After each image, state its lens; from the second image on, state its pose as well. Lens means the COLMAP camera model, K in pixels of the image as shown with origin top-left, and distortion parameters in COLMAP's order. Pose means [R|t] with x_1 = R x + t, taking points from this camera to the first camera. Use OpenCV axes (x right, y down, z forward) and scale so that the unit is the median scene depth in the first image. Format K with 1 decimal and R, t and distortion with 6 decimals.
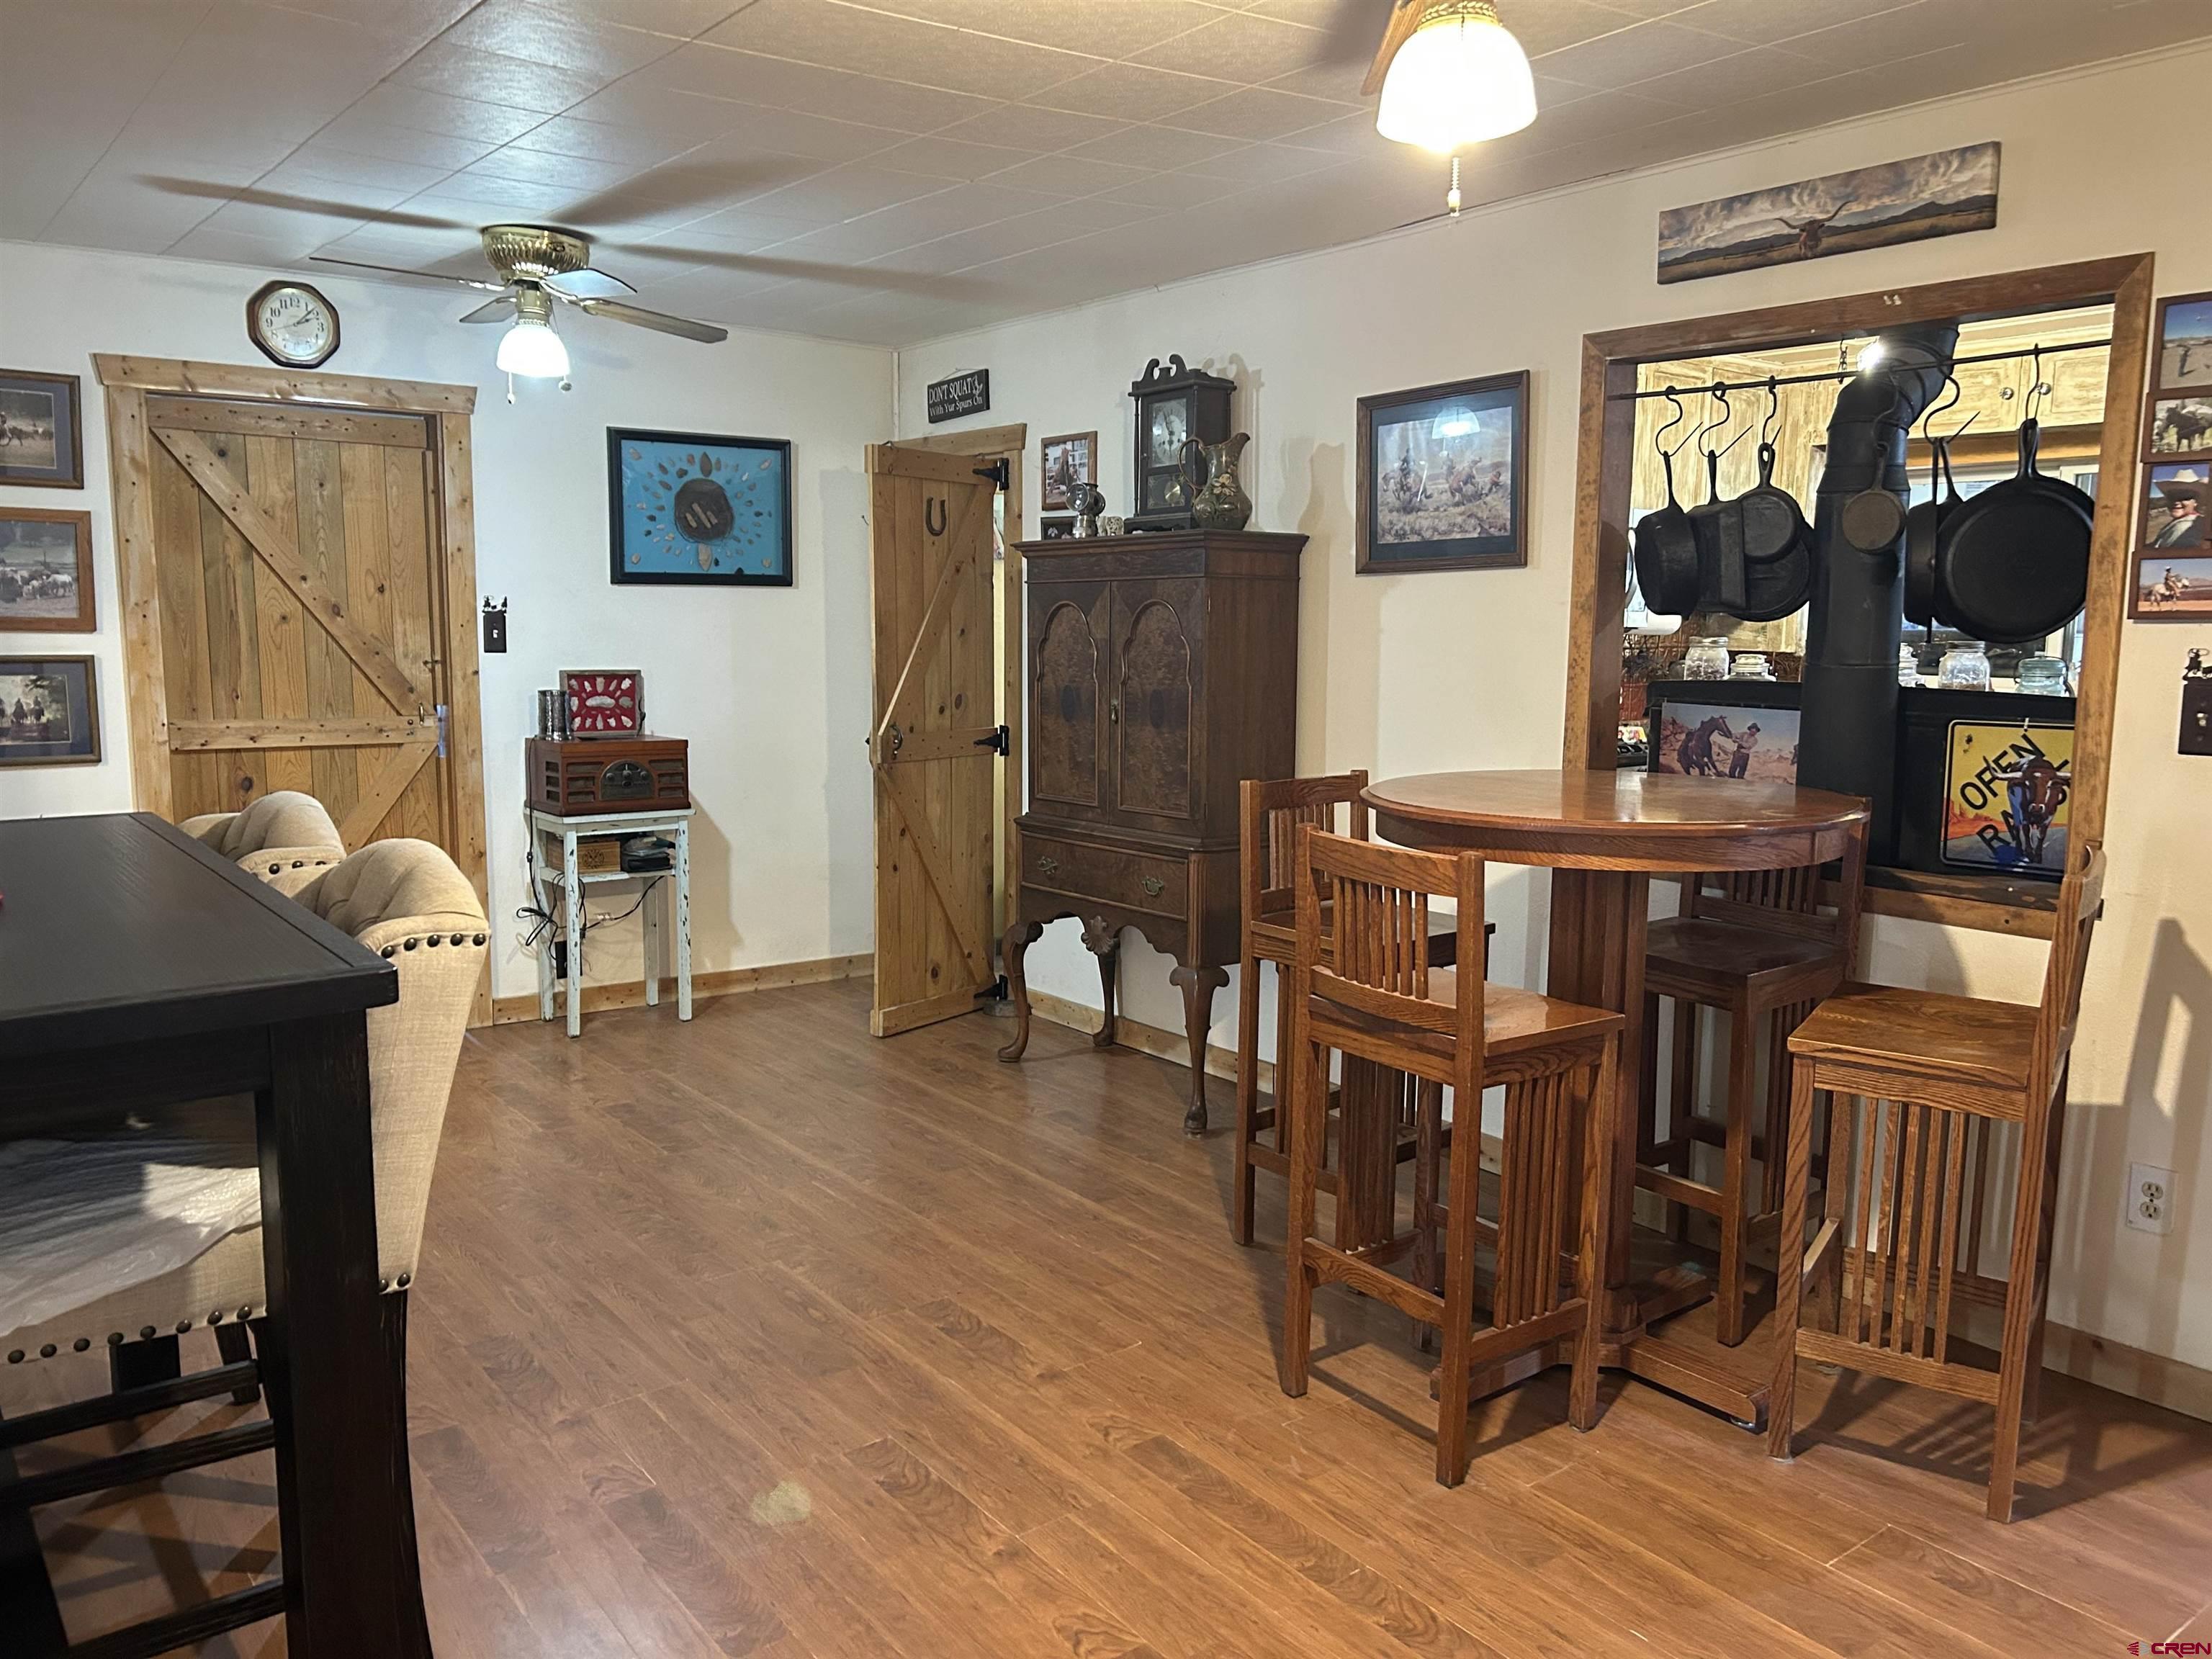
lens RADIAL K [[1656.9, 0, 1113.1], [0, 1656.9, 825.2], [0, 0, 1]] dist [0.059918, -0.061564]
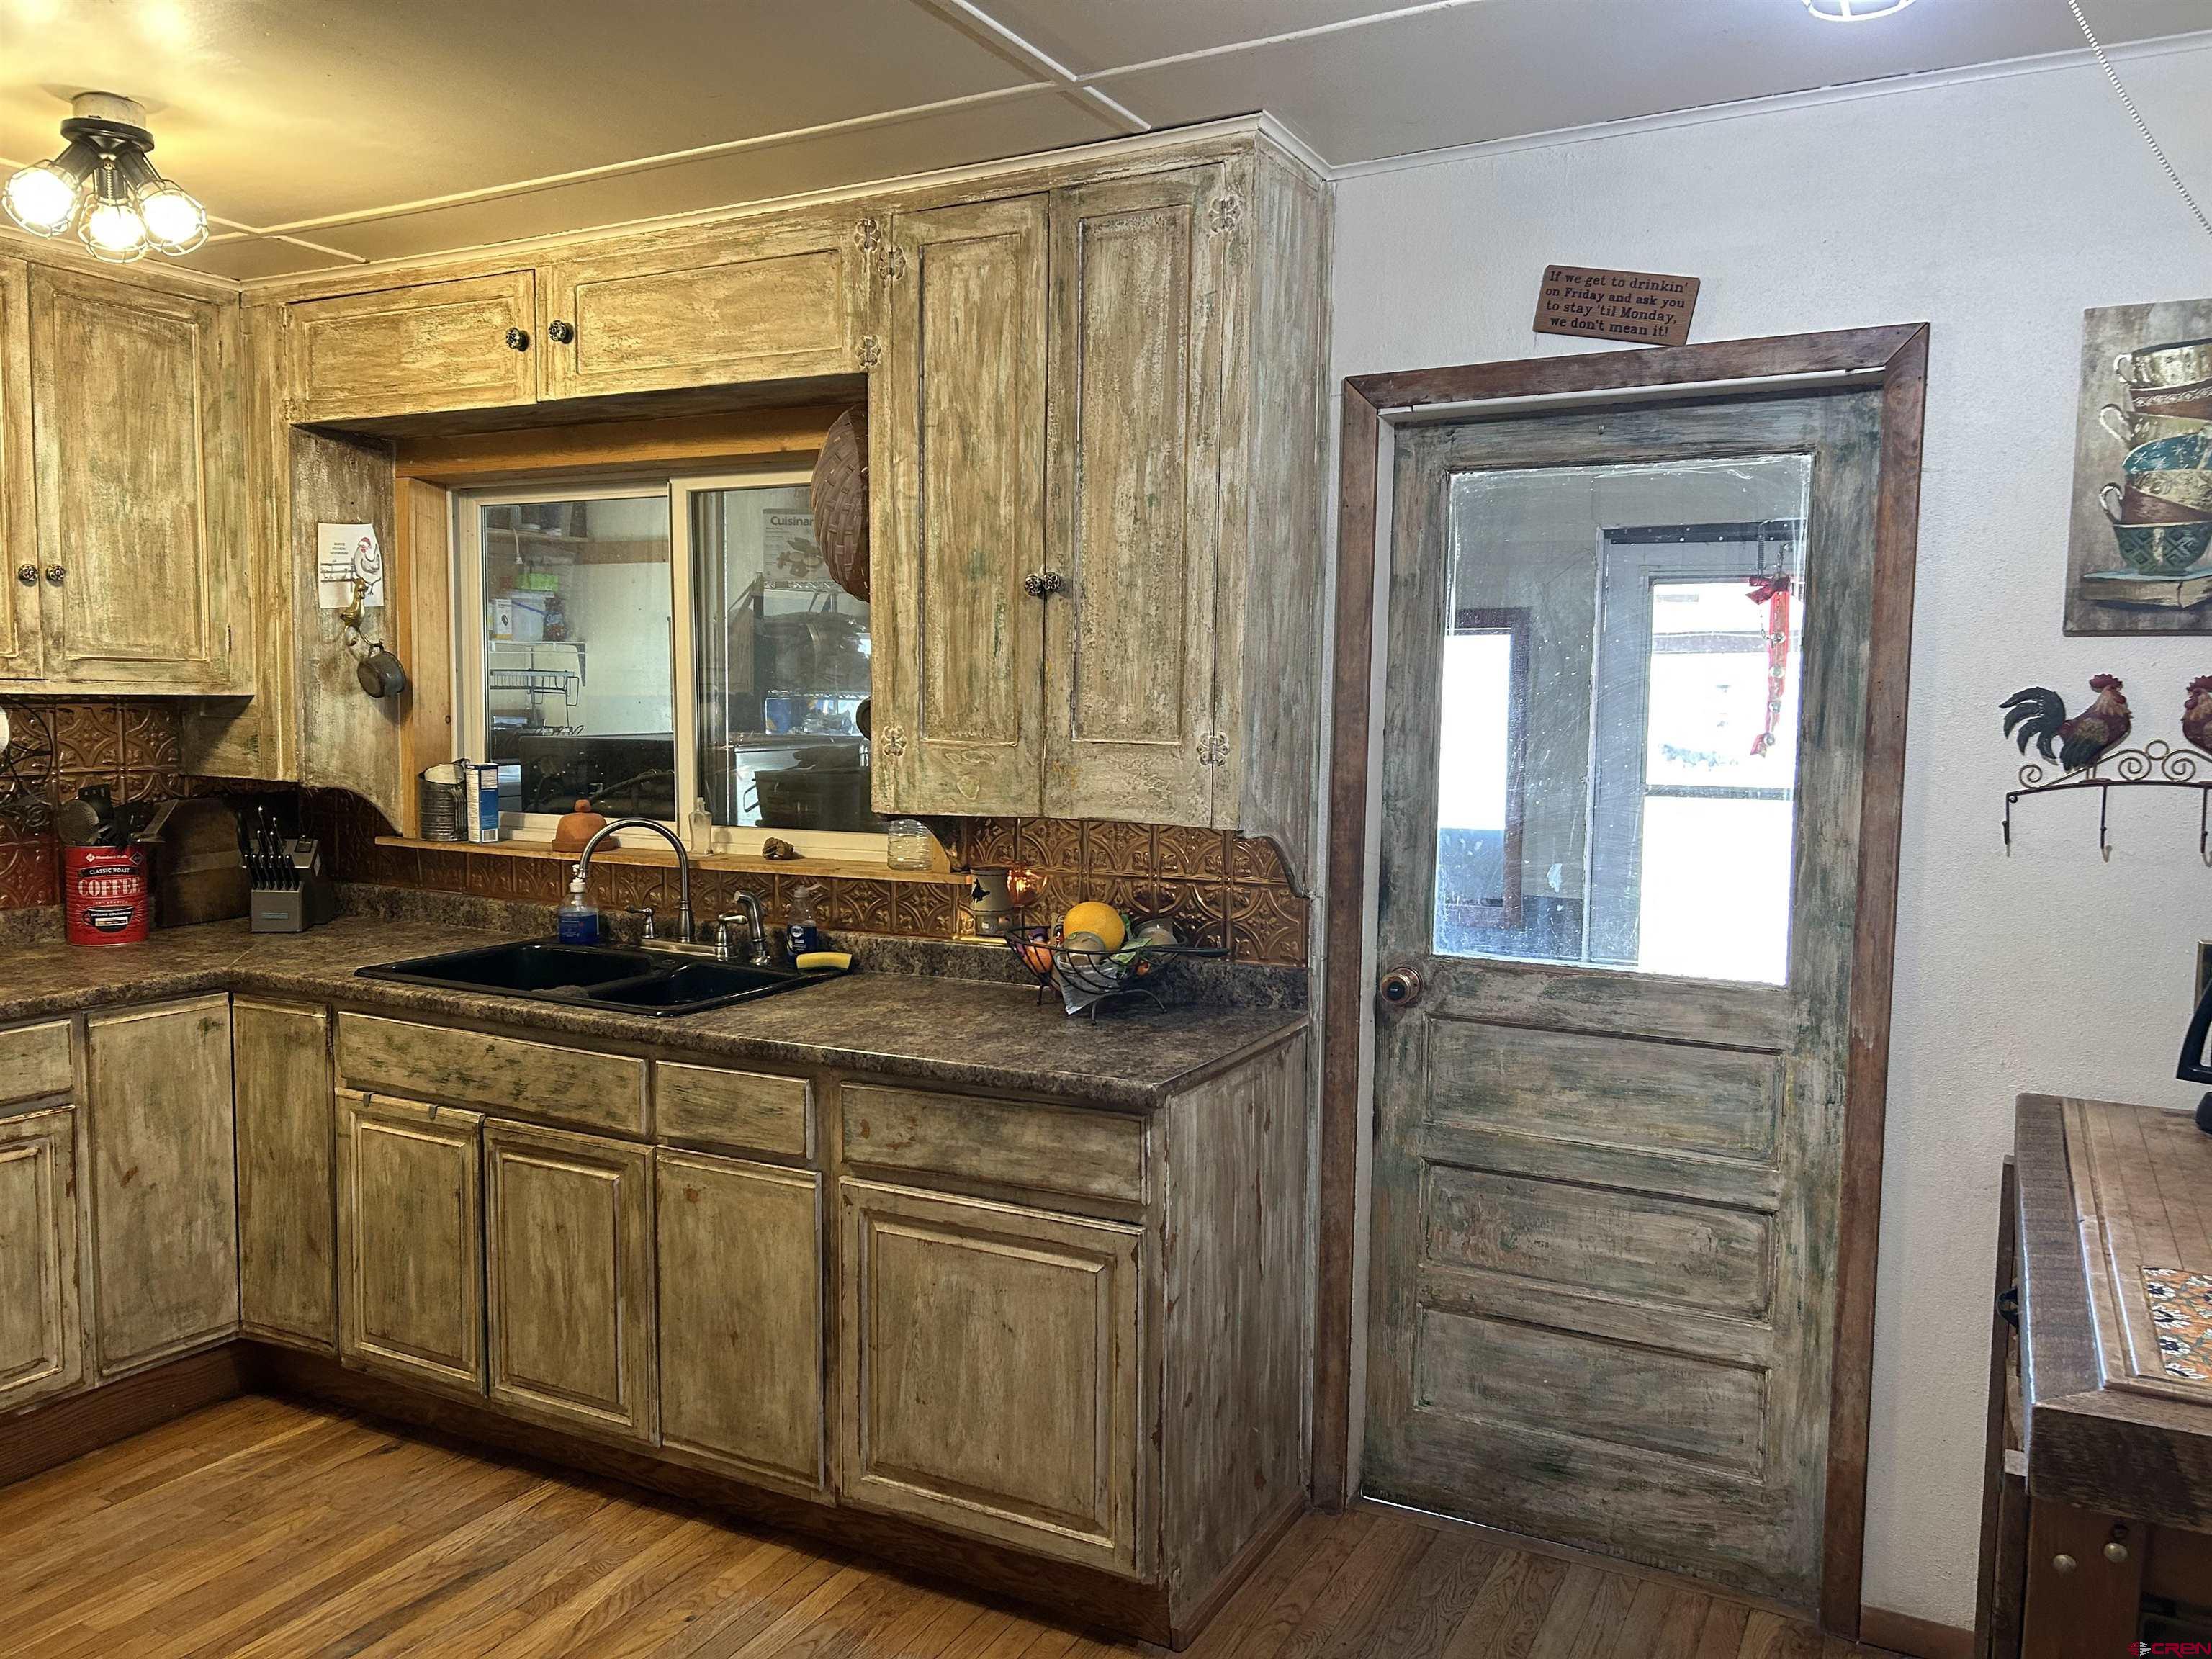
lens RADIAL K [[1656.9, 0, 1114.2], [0, 1656.9, 831.8], [0, 0, 1]] dist [0.059918, -0.061564]
pose [[0.908103, -0.037236, 0.417089, 0.836195], [0.052862, 0.998264, -0.025973, -0.111055], [-0.415398, 0.045635, 0.908495, 0.709651]]
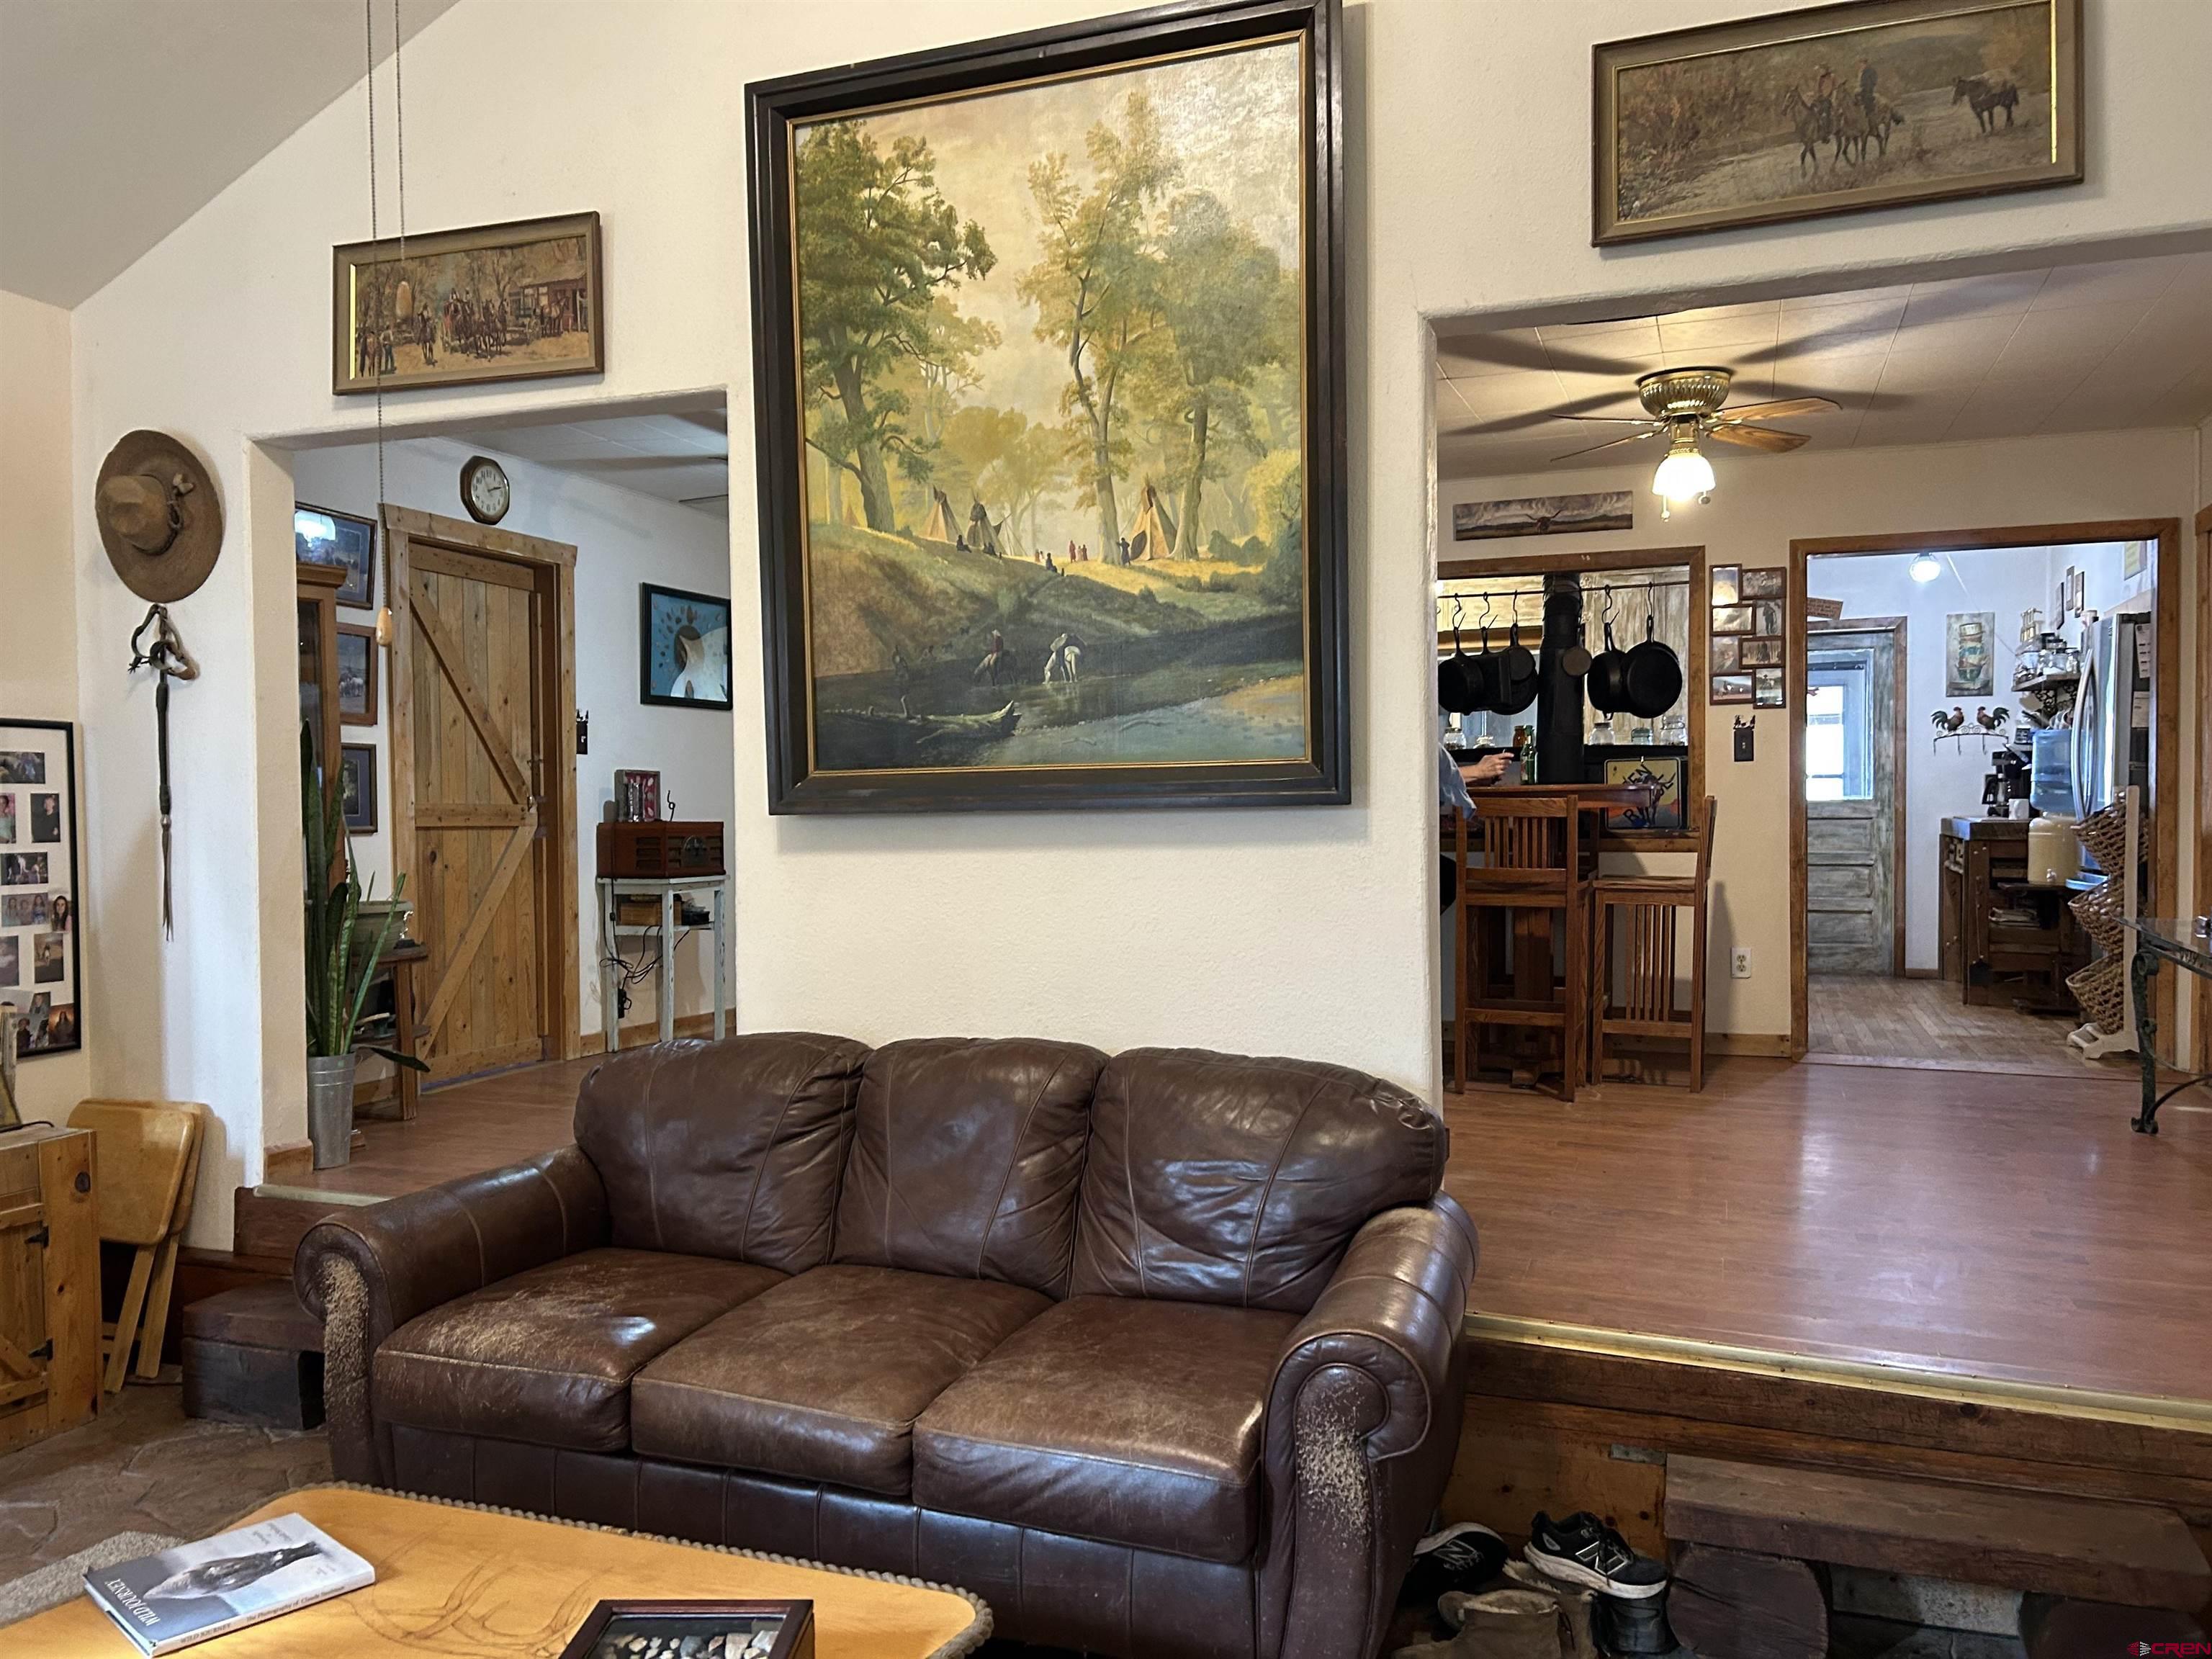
lens RADIAL K [[1656.9, 0, 1092.7], [0, 1656.9, 840.1], [0, 0, 1]] dist [0.059918, -0.061564]
pose [[0.853140, -0.025426, 0.521063, -1.155547], [0.083900, 0.992497, -0.088940, 0.171994], [-0.514892, 0.119596, 0.848872, -0.412484]]
